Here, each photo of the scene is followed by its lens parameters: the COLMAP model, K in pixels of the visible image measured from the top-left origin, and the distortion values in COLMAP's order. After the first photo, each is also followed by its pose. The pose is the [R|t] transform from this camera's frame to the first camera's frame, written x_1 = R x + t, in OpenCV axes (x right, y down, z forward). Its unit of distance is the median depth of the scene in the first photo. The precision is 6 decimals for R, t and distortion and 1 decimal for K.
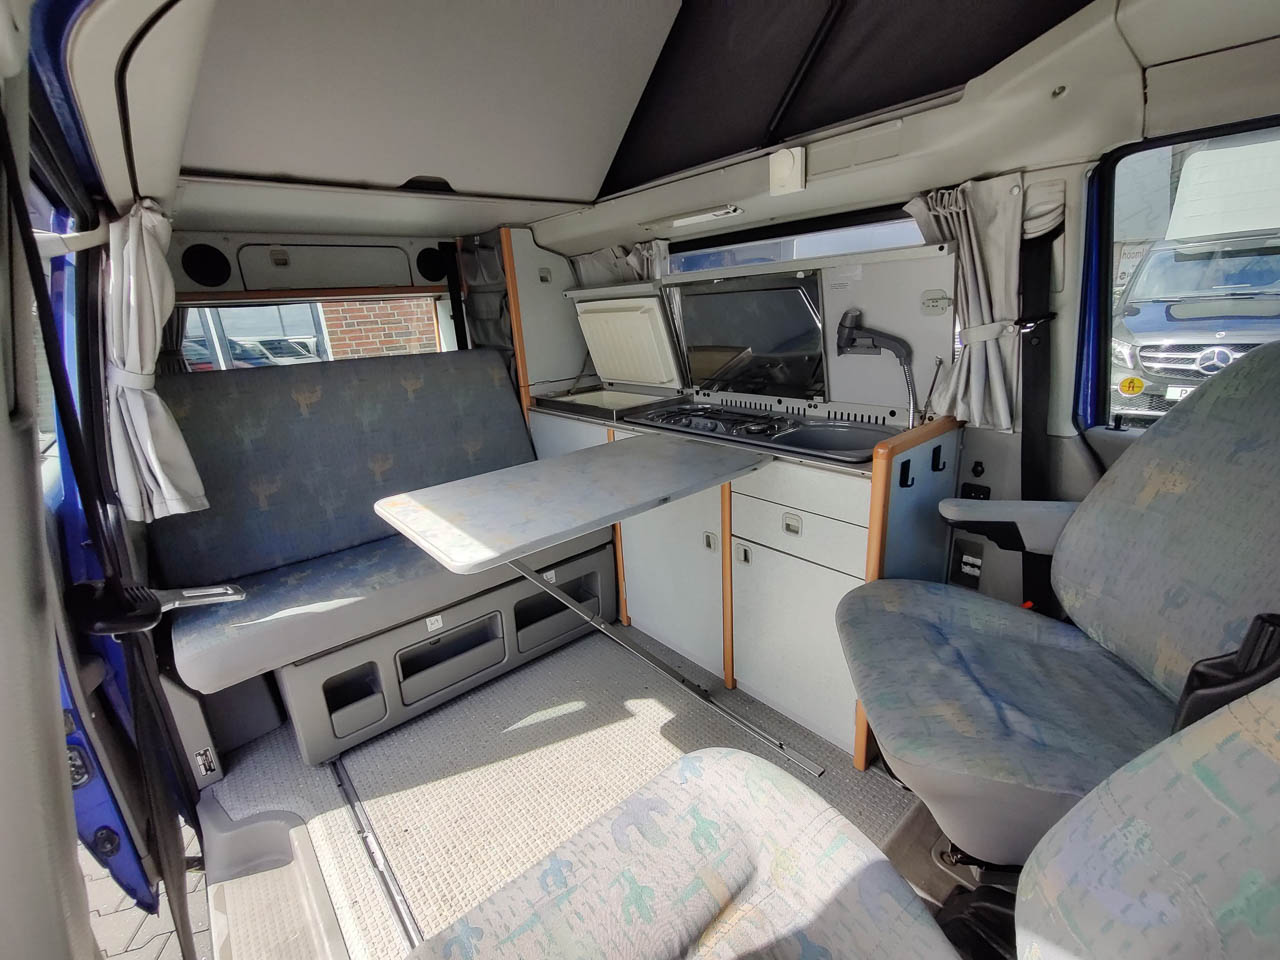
lens RADIAL K [[566.7, 0, 661.8], [0, 566.7, 485.8], [0, 0, 1]] dist [-0.000661, 0.006286]
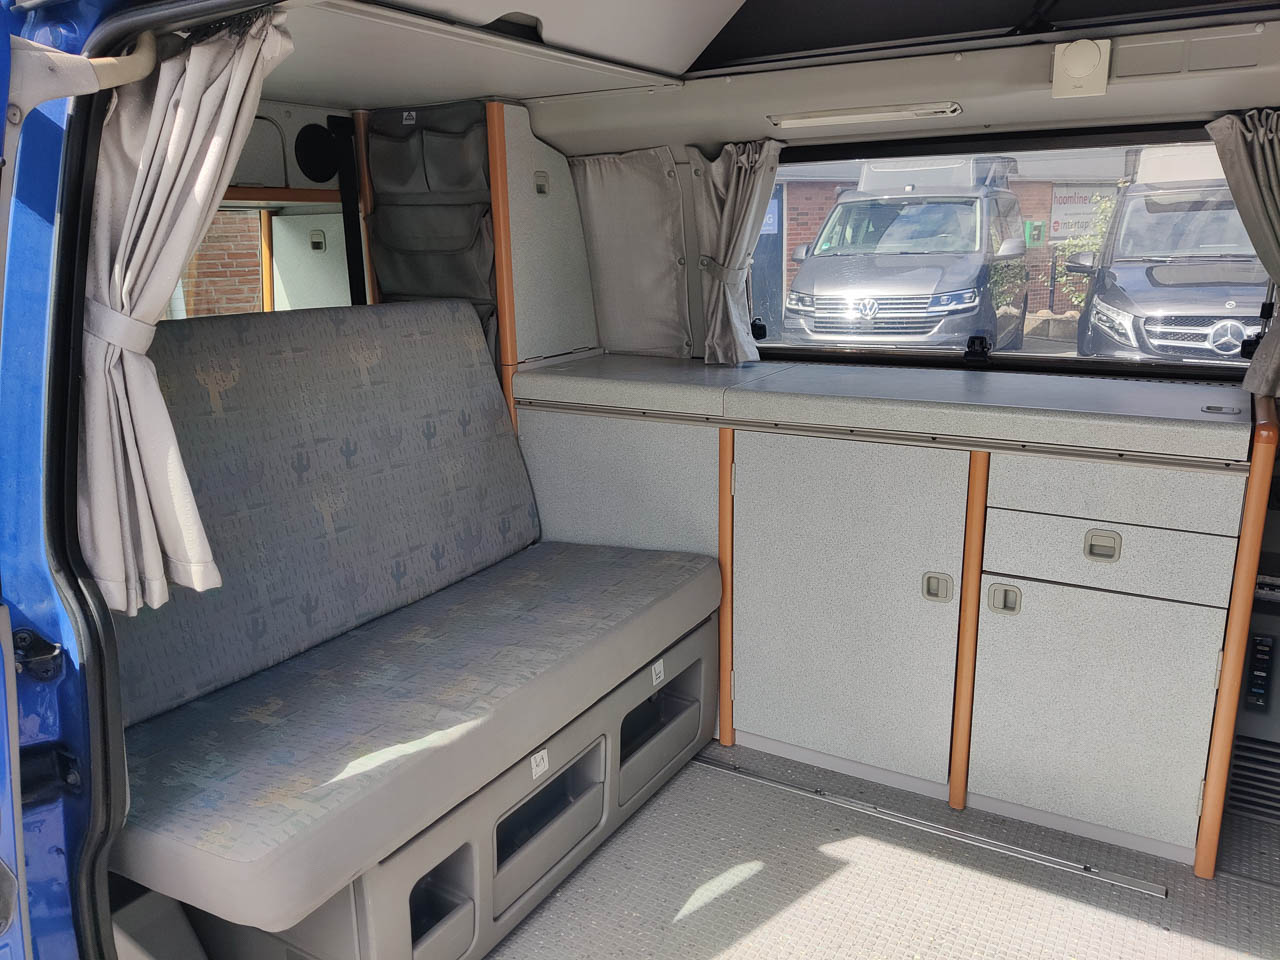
lens RADIAL K [[956.1, 0, 640.0], [0, 956.1, 480.0], [0, 0, 1]] dist [0.038898, -0.077153]
pose [[0.950720, -0.039103, 0.307575, -0.545015], [0.060765, 0.996276, -0.061168, 0.019323], [-0.304038, 0.076844, 0.949556, 0.018011]]
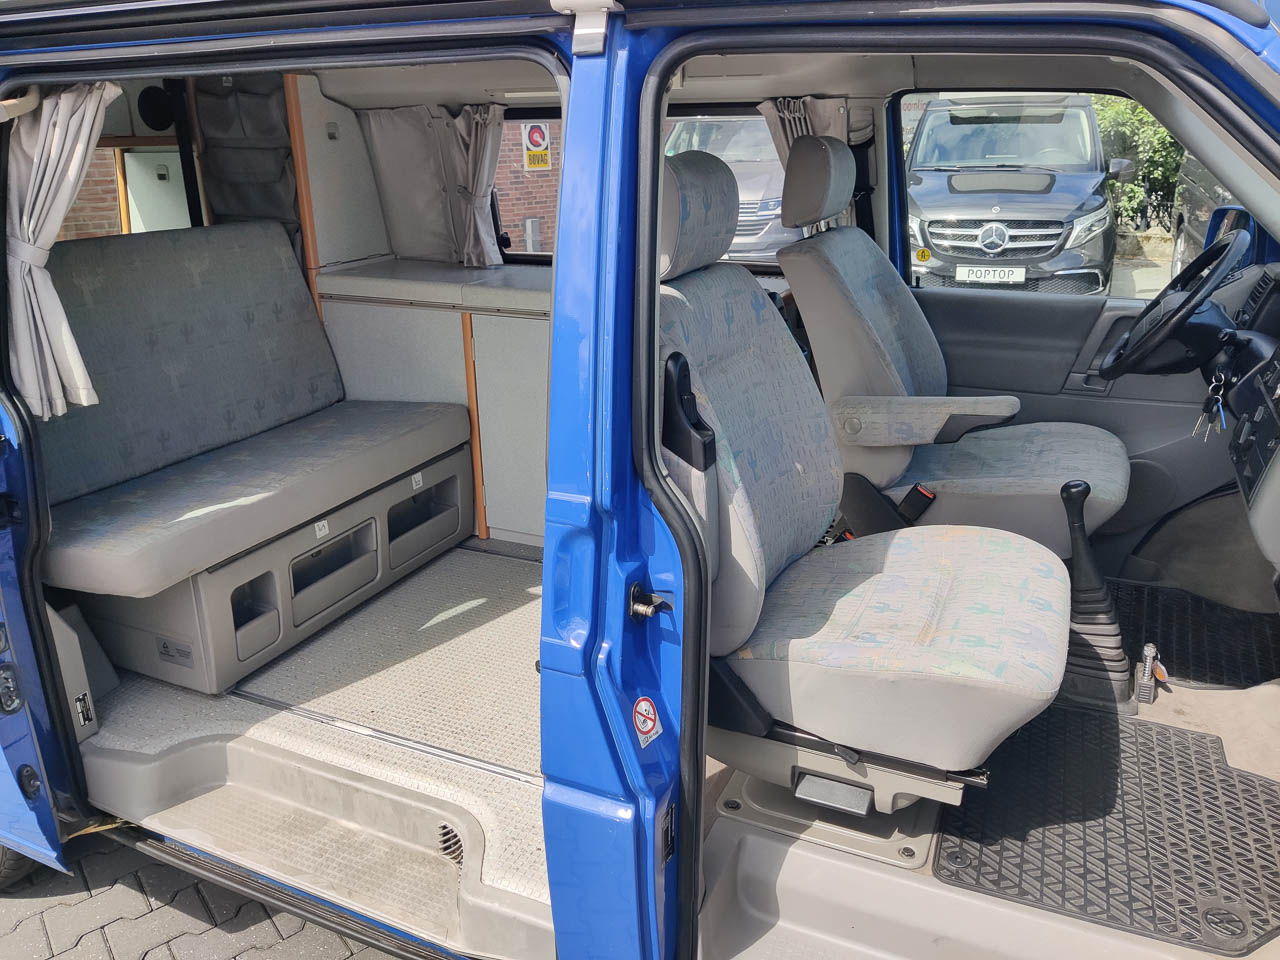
lens RADIAL K [[986.5, 0, 658.8], [0, 986.5, 459.2], [0, 0, 1]] dist [-0.003768, -0.009827]
pose [[0.911437, -0.090741, 0.401310, -0.487799], [0.089644, 0.995741, 0.021553, 0.134889], [-0.401556, 0.016331, 0.915689, -0.592118]]
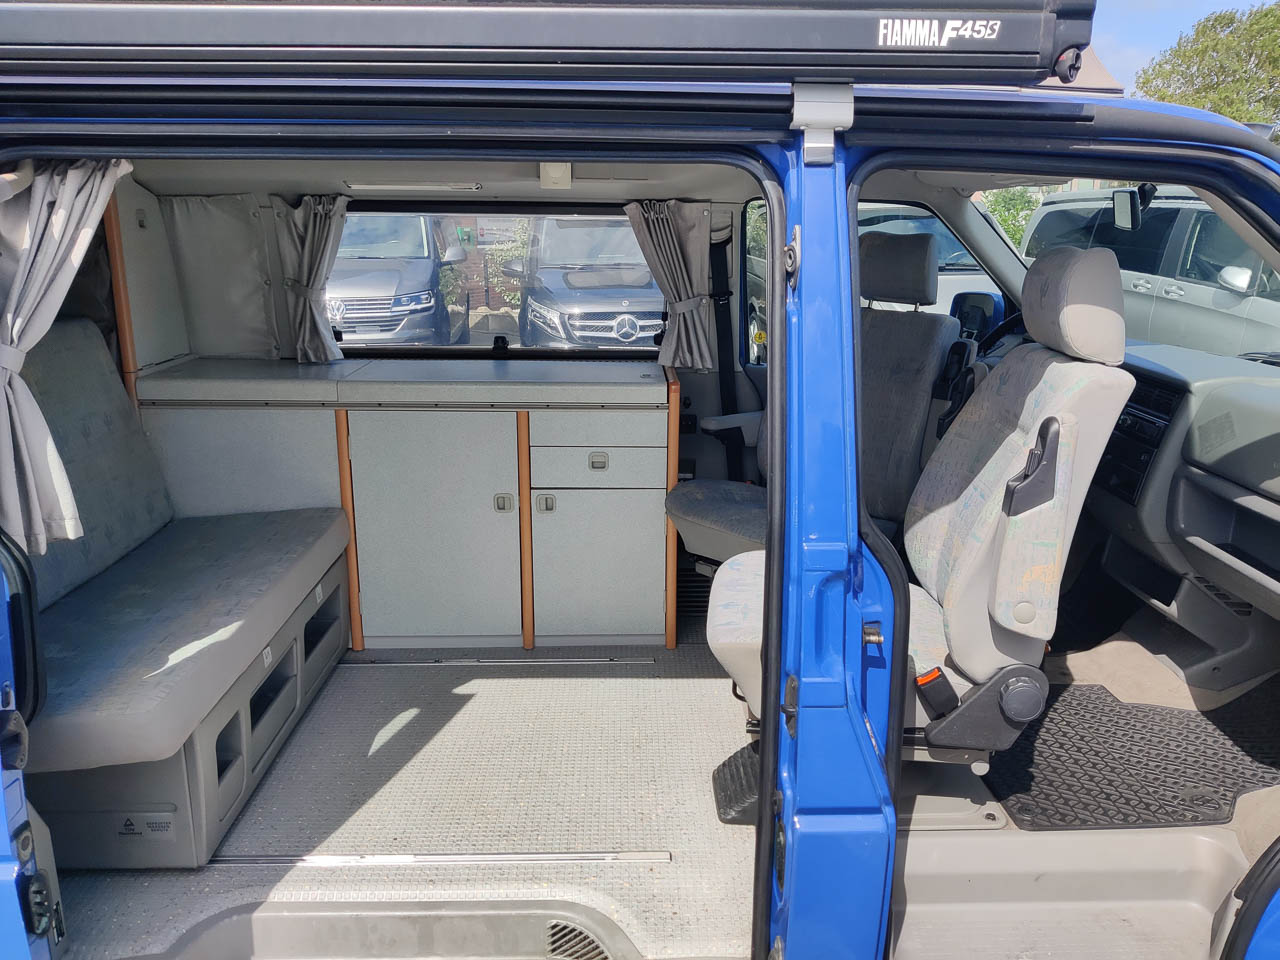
lens RADIAL K [[982.6, 0, 643.5], [0, 982.6, 472.0], [0, 0, 1]] dist [0.038710, -0.086553]
pose [[0.629381, -0.127520, 0.766562, -1.010915], [0.192162, 0.981348, 0.005477, 0.075836], [-0.752963, 0.143857, 0.642146, -0.301042]]
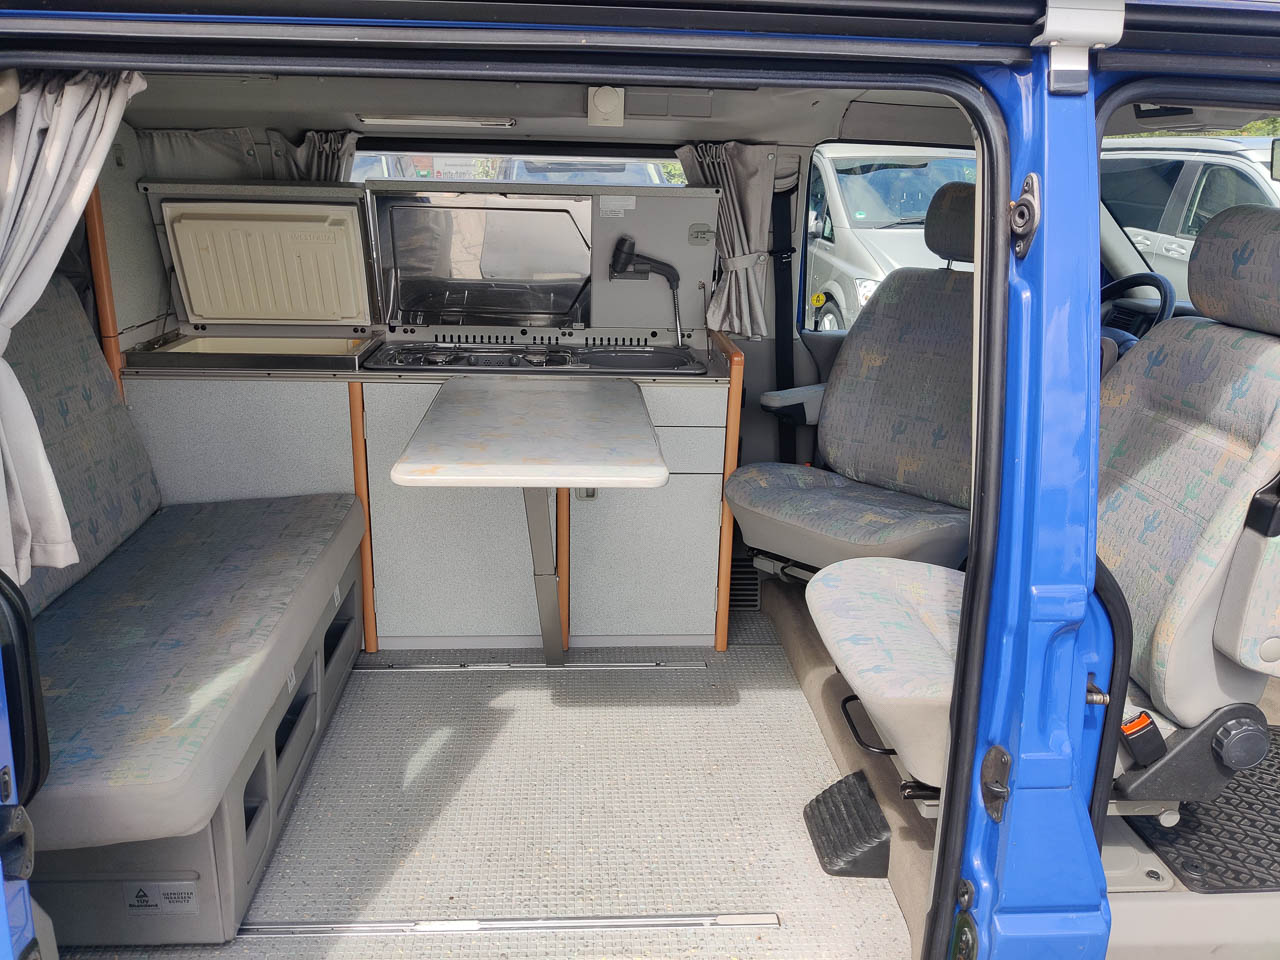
lens RADIAL K [[974.2, 0, 603.2], [0, 974.2, 472.0], [0, 0, 1]] dist [0.037555, -0.073359]
pose [[0.611886, -0.164636, 0.773622, -0.954124], [0.184864, 0.980774, 0.062505, -0.004564], [-0.769039, 0.104769, 0.630557, -0.046658]]
